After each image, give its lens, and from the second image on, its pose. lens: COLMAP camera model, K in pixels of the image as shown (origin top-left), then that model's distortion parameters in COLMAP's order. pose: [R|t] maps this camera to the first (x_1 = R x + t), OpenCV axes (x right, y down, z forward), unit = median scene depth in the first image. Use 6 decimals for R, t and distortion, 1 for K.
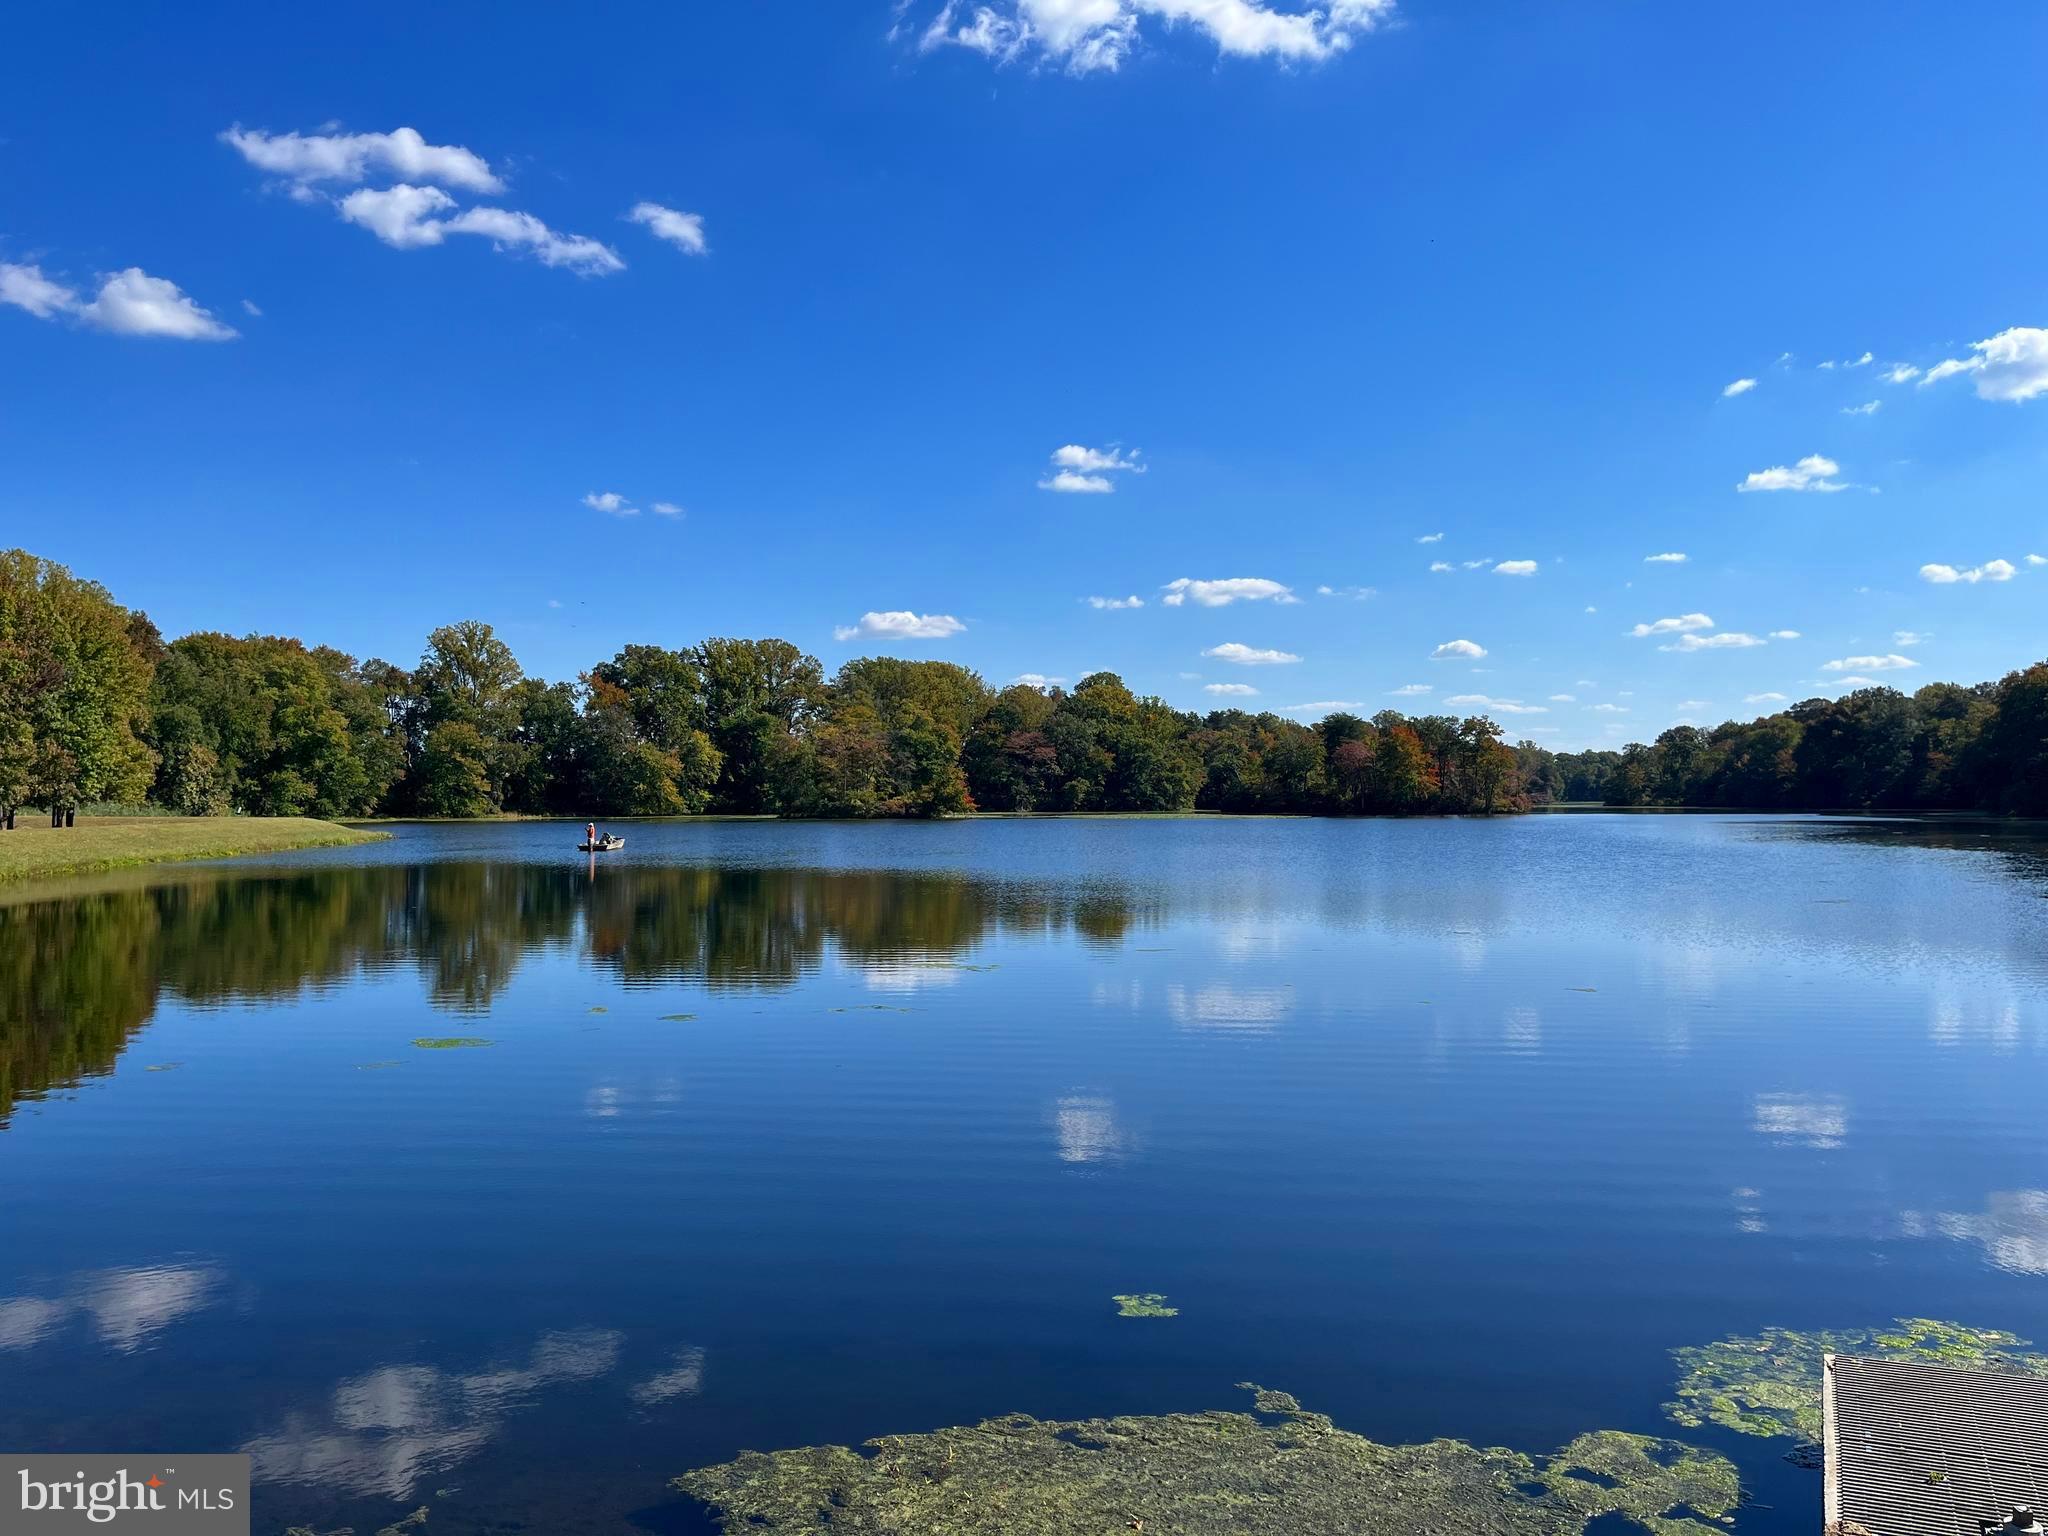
lens RADIAL K [[1558.6, 0, 1032.0], [0, 1558.6, 777.4], [0, 0, 1]] dist [0.056311, -0.010165]
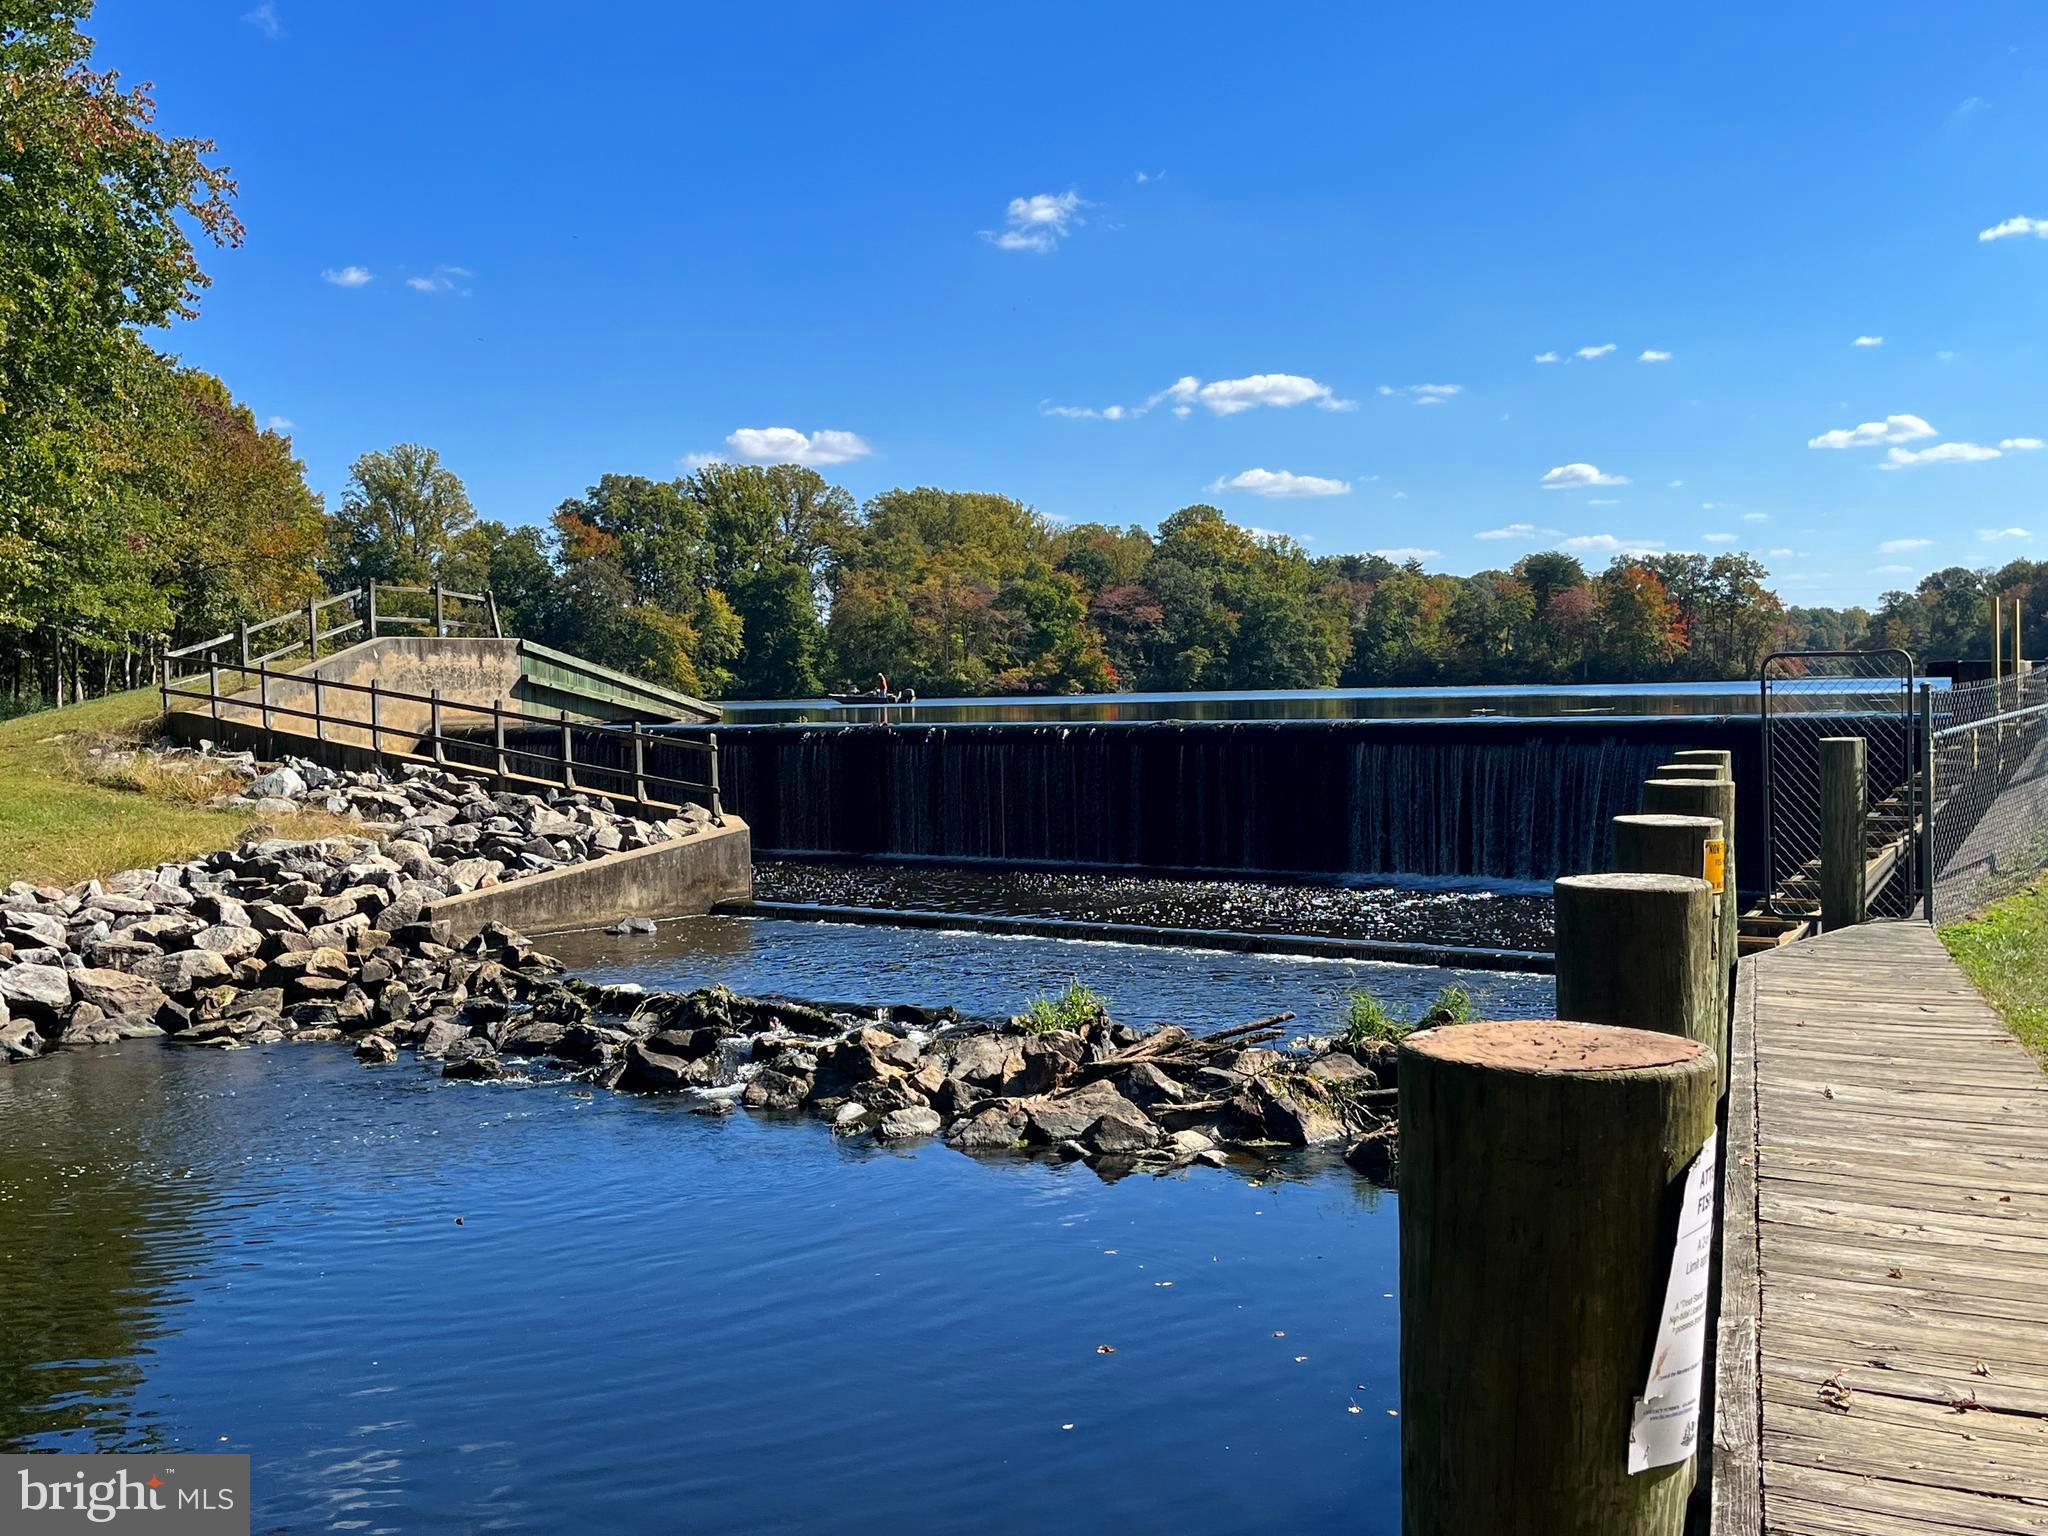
lens RADIAL K [[2235.5, 0, 1016.4], [0, 2235.5, 765.8], [0, 0, 1]] dist [0.082429, 0.000000]
pose [[0.999201, -0.017262, 0.036044, -0.089114], [0.015641, 0.998875, 0.044770, 0.007852], [-0.036776, -0.044171, 0.998347, -0.070746]]
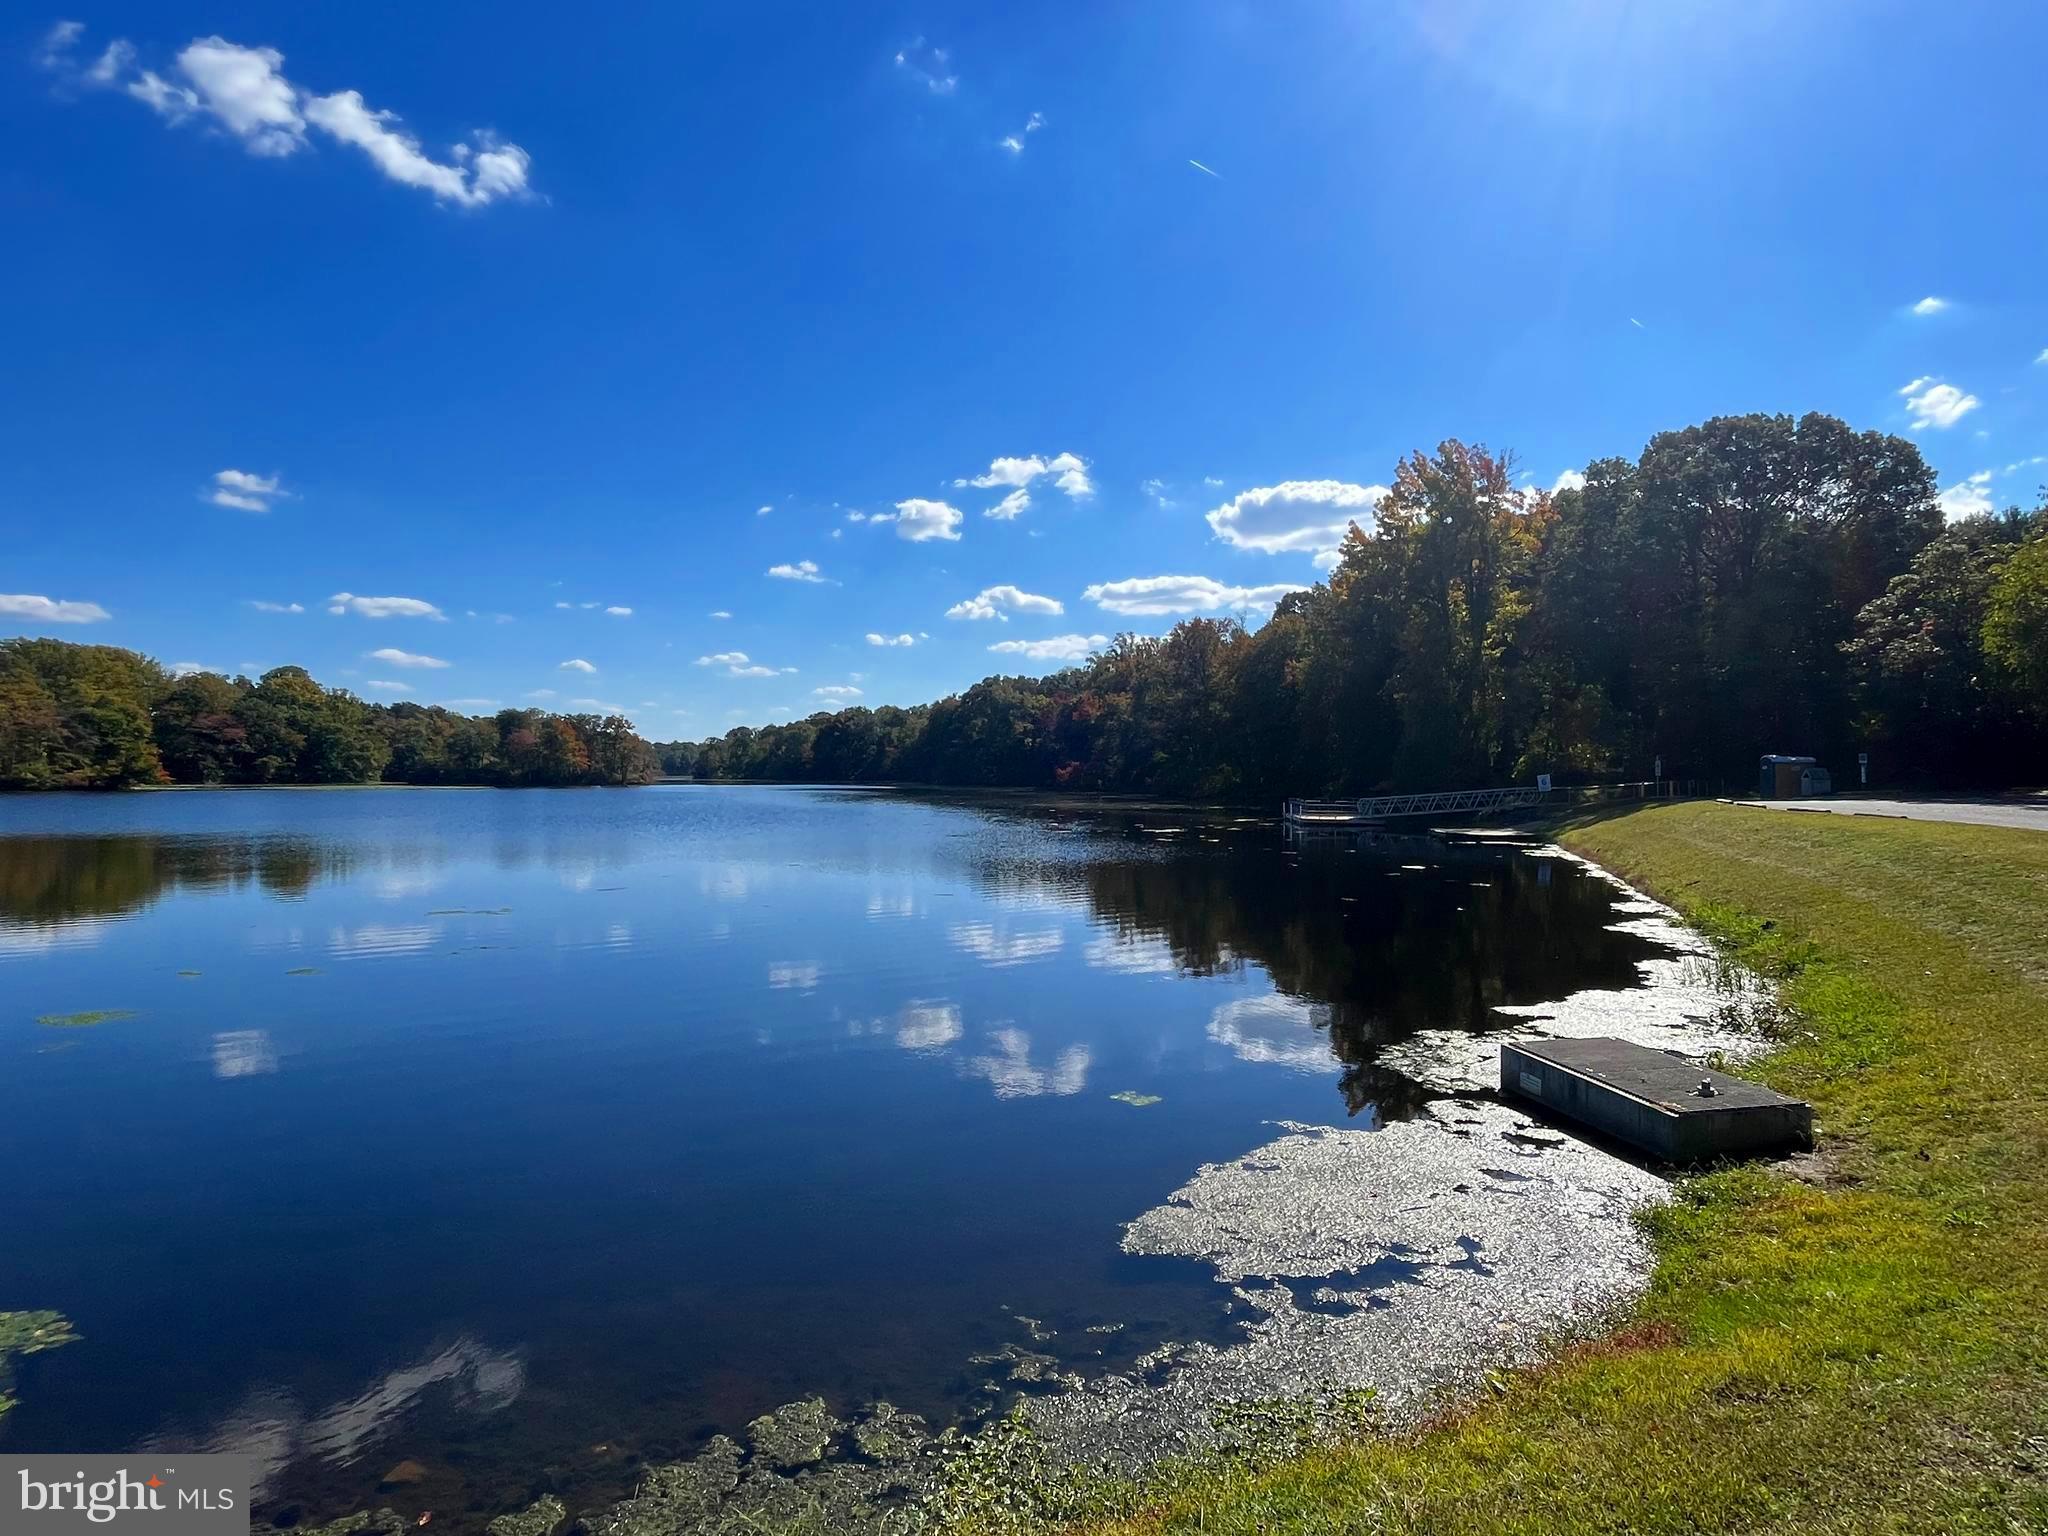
lens RADIAL K [[1084.6, 0, 1016.7], [0, 1084.6, 772.0], [0, 0, 1]] dist [0.001307, 0.000192]
pose [[0.792240, 0.004410, 0.610193, -0.021607], [-0.011760, 0.999899, 0.008042, -0.000045], [-0.610096, -0.013547, 0.792212, 0.006608]]
